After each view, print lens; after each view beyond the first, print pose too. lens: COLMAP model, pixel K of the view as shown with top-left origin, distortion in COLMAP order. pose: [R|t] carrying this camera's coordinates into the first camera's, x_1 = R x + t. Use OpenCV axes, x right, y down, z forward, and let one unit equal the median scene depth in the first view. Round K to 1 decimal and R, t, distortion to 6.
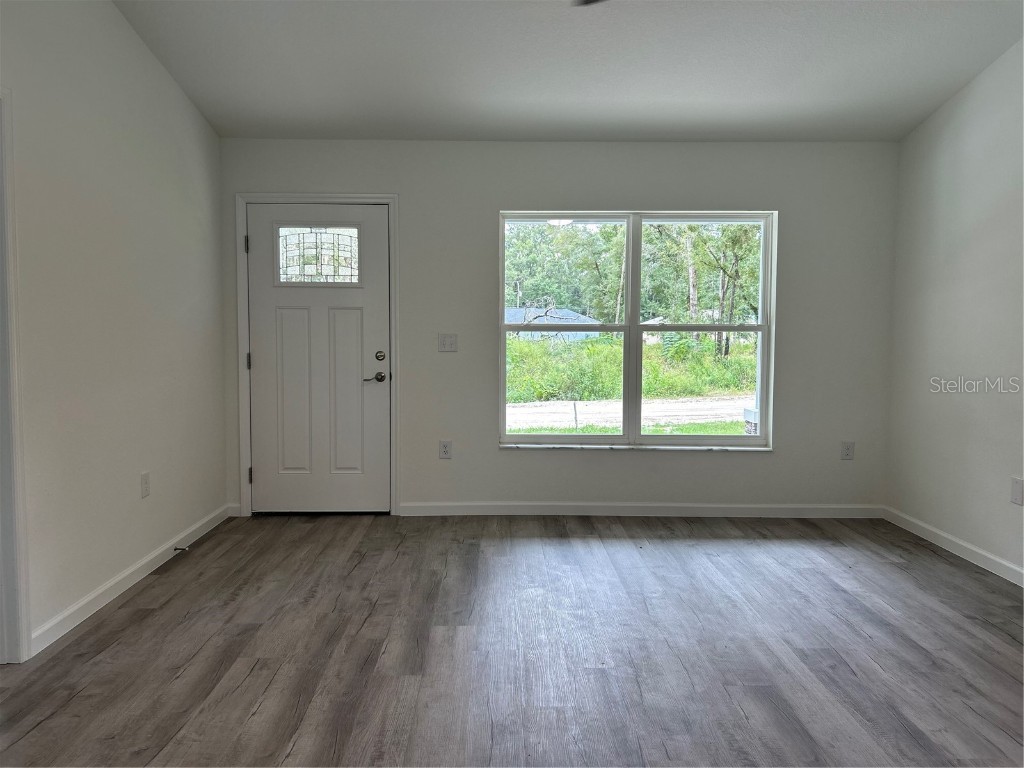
lens RADIAL K [[756.2, 0, 512.5], [0, 756.2, 381.8], [0, 0, 1]] dist [0.004521, -0.006829]
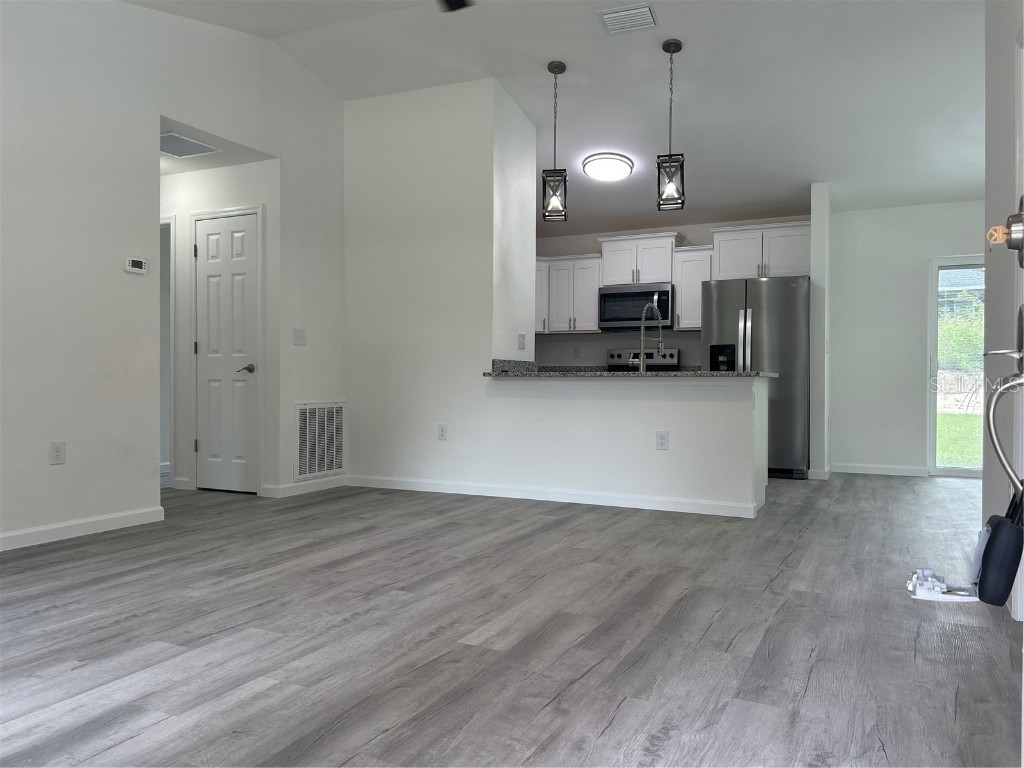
lens RADIAL K [[756.2, 0, 508.2], [0, 756.2, 382.4], [0, 0, 1]] dist [0.004521, -0.006829]
pose [[-0.880231, -0.013818, 0.474345, -0.500772], [0.025473, 0.996759, 0.076306, -0.002047], [-0.473862, 0.079250, -0.877026, 1.771696]]
